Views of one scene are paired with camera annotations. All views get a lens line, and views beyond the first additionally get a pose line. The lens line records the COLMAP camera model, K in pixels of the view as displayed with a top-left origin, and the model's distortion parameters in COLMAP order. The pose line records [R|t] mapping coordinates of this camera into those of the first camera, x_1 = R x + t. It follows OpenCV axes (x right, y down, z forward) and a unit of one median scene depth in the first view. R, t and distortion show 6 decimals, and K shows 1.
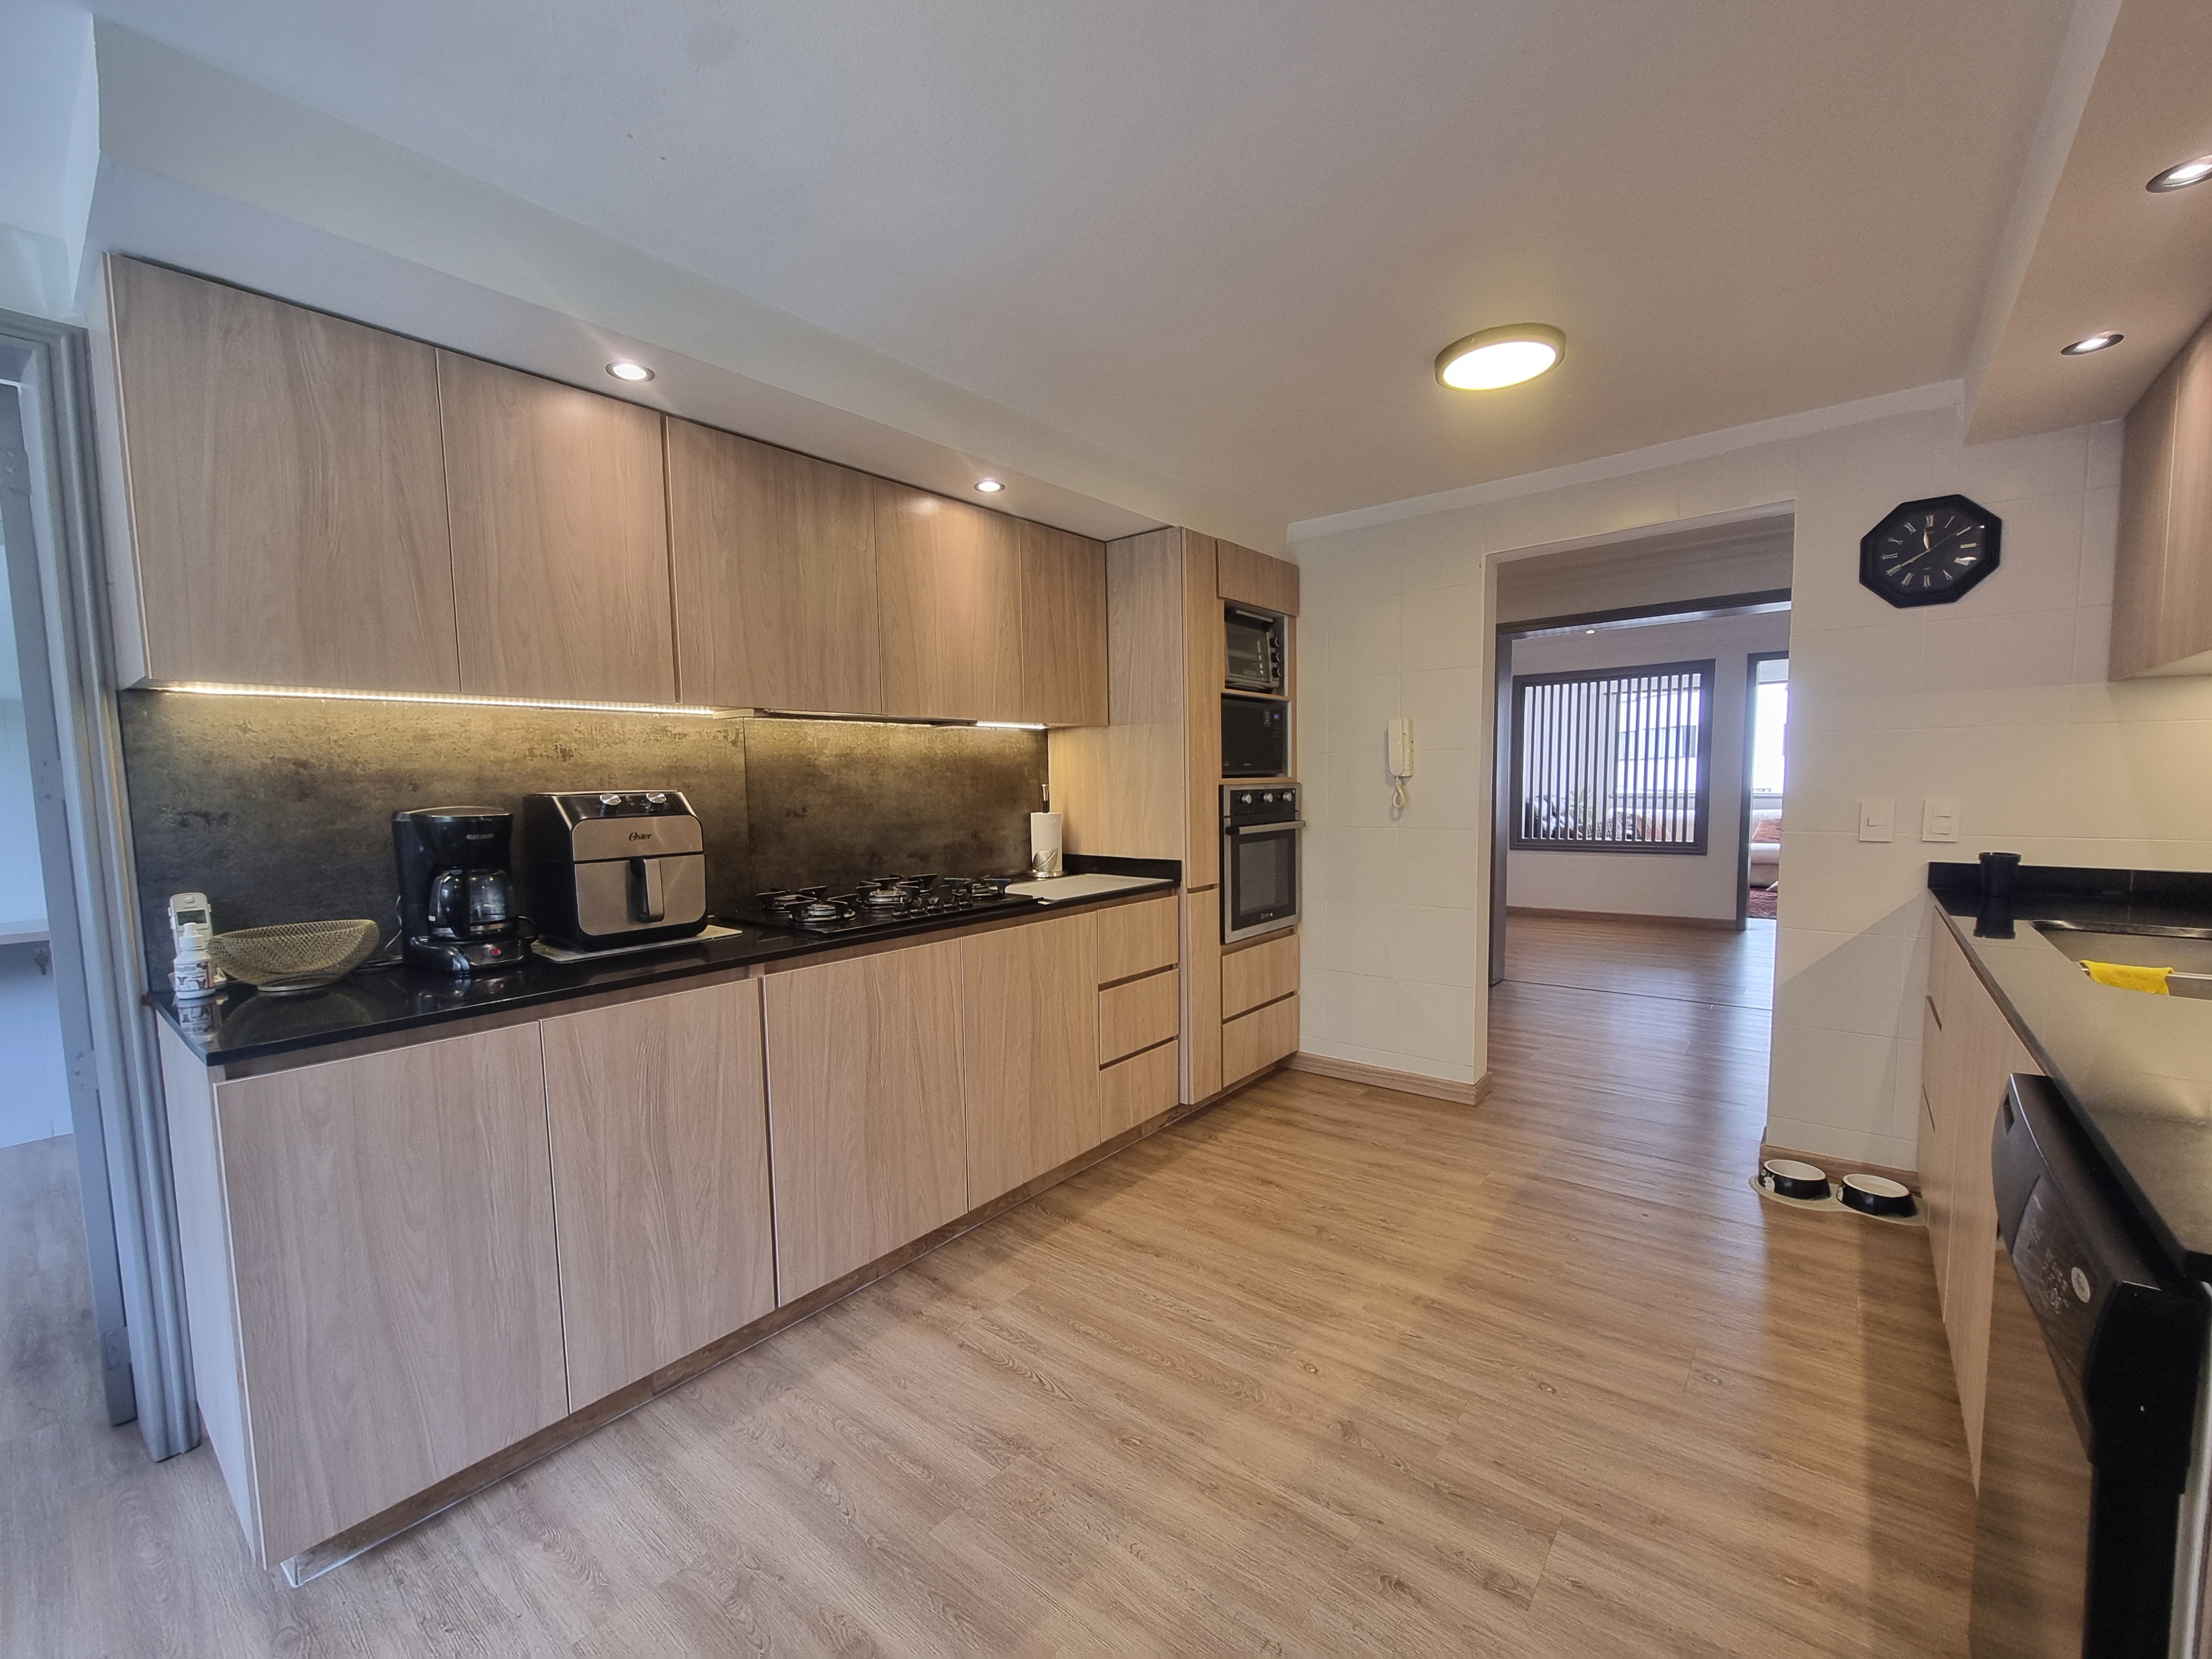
lens RADIAL K [[915.5, 0, 1107.7], [0, 915.5, 850.6], [0, 0, 1]] dist [-0.003609, 0.001097]
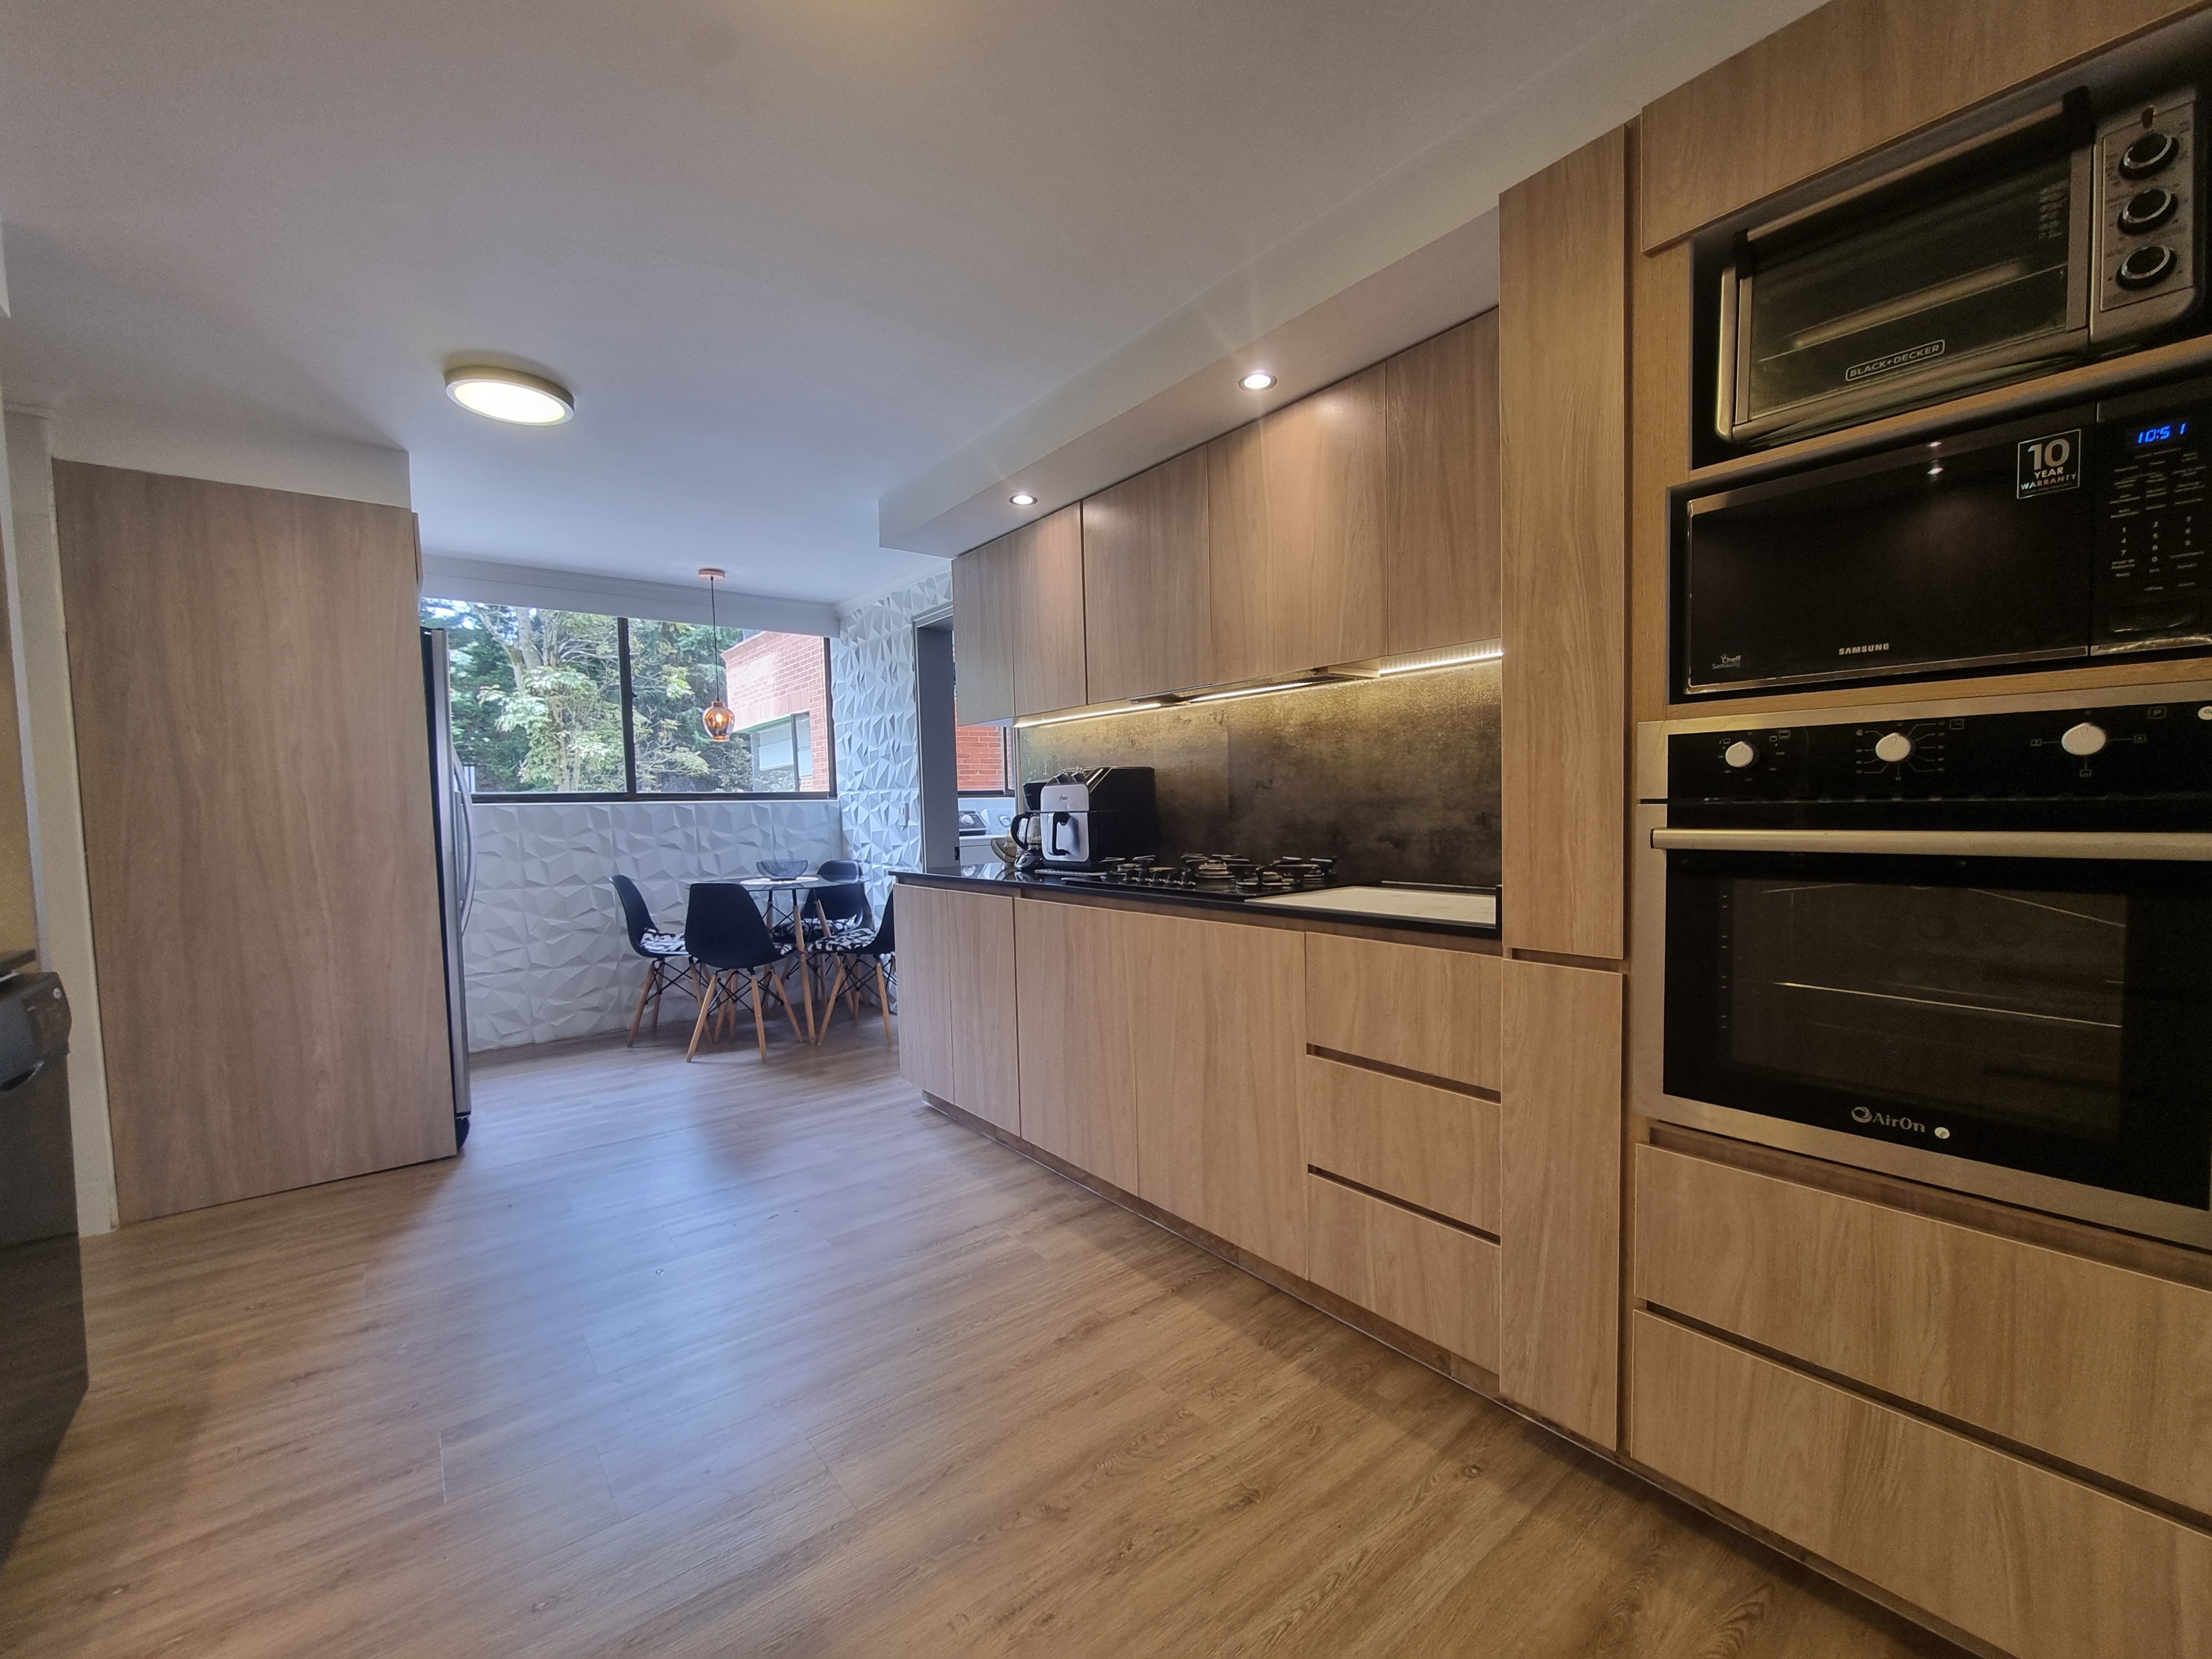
lens RADIAL K [[915.5, 0, 1105.2], [0, 915.5, 851.1], [0, 0, 1]] dist [-0.003609, 0.001097]
pose [[-0.225112, 0.074034, -0.971516, 0.786551], [-0.050163, 0.994906, 0.087440, -0.053274], [0.973041, 0.068418, -0.220252, 1.179349]]
